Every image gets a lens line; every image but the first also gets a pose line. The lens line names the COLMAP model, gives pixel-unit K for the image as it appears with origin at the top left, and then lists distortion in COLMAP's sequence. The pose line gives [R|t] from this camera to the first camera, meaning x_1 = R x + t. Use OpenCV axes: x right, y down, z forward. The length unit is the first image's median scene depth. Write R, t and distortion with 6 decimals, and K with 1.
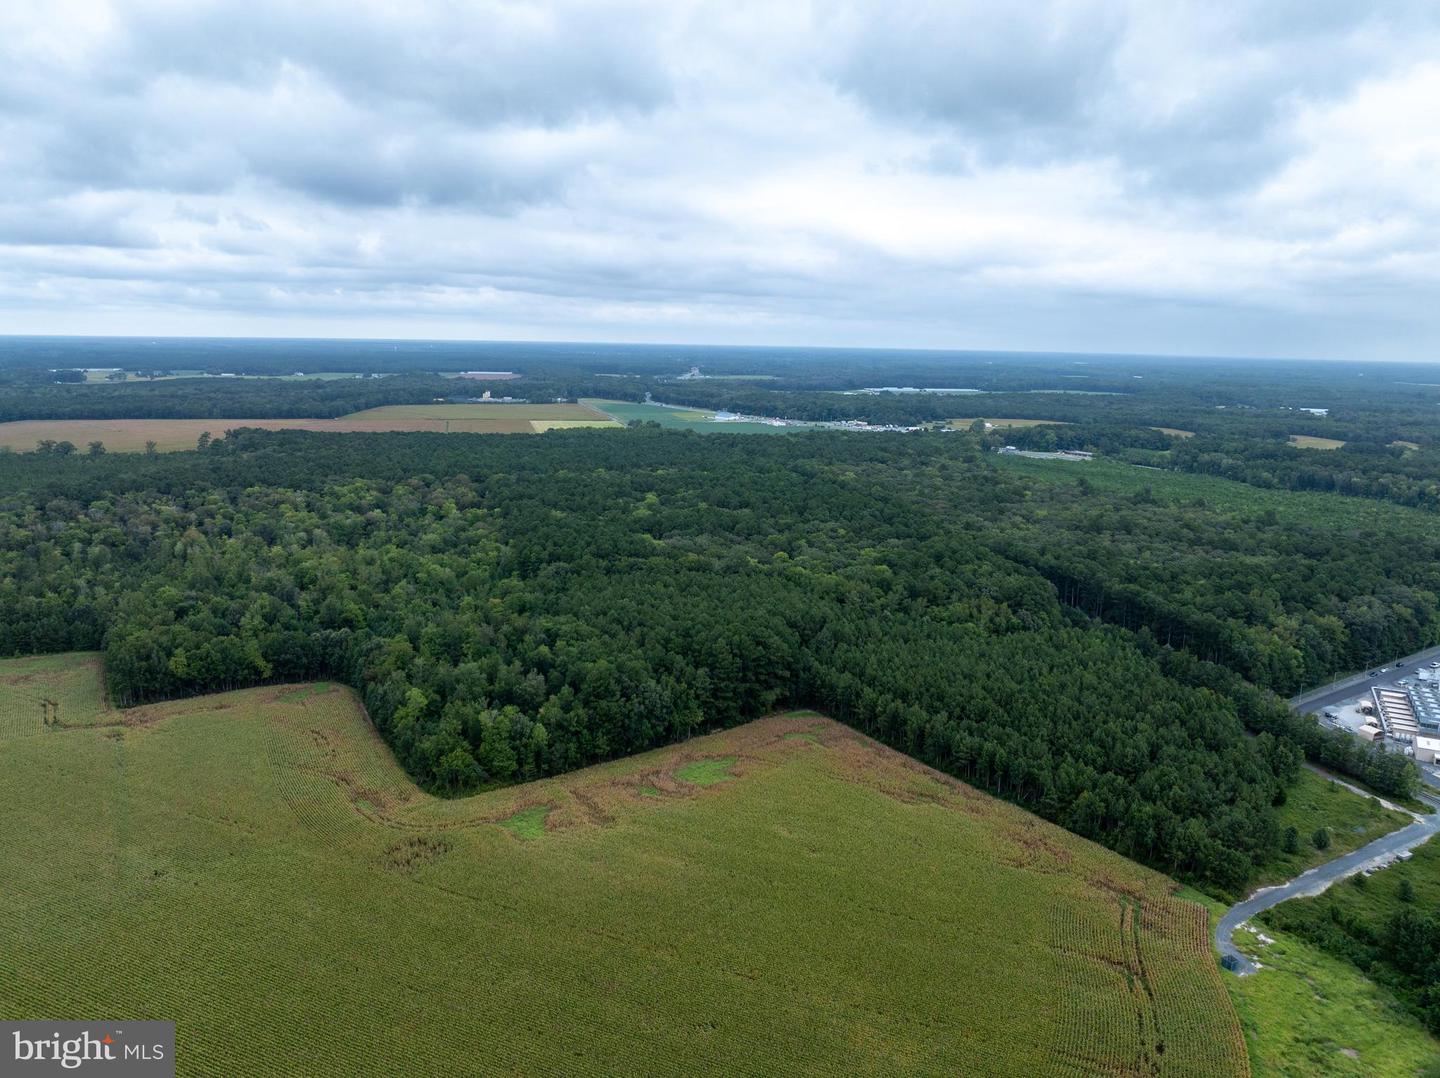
lens RADIAL K [[1010.3, 0, 725.3], [0, 1010.3, 517.4], [0, 0, 1]] dist [-0.033000, -0.004462]
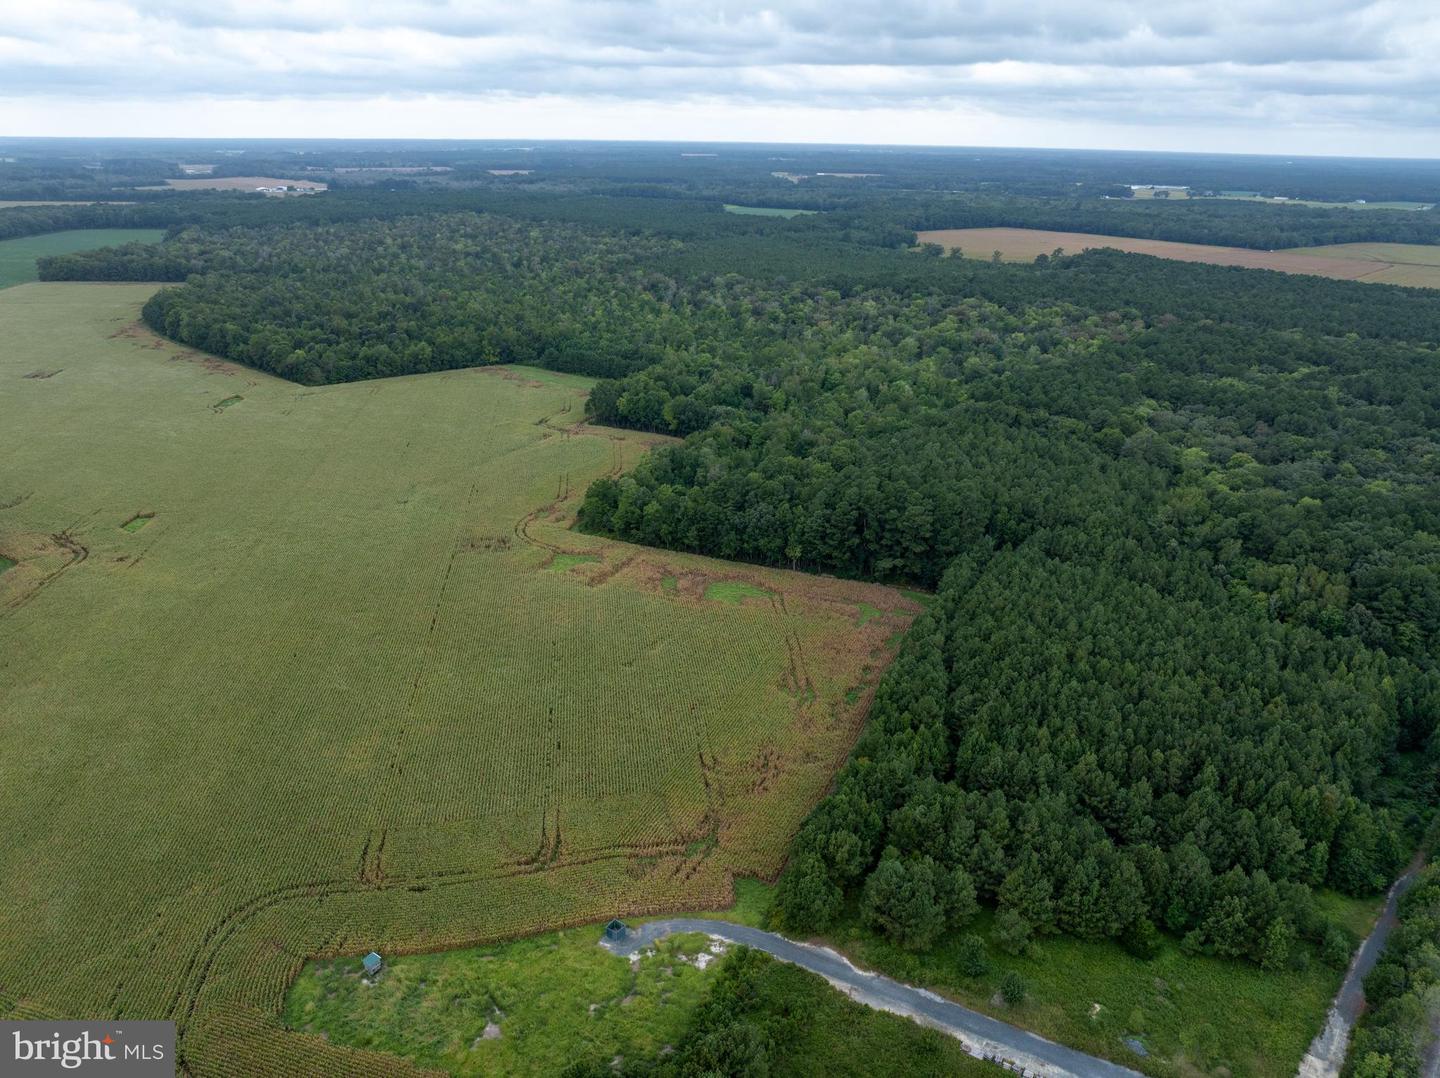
lens RADIAL K [[1014.4, 0, 726.9], [0, 1014.4, 517.1], [0, 0, 1]] dist [-0.037109, 0.000676]
pose [[0.519009, 0.290752, -0.803799, 0.646608], [-0.152241, 0.956778, 0.247787, -0.064819], [0.841102, -0.006232, 0.540841, 0.349802]]
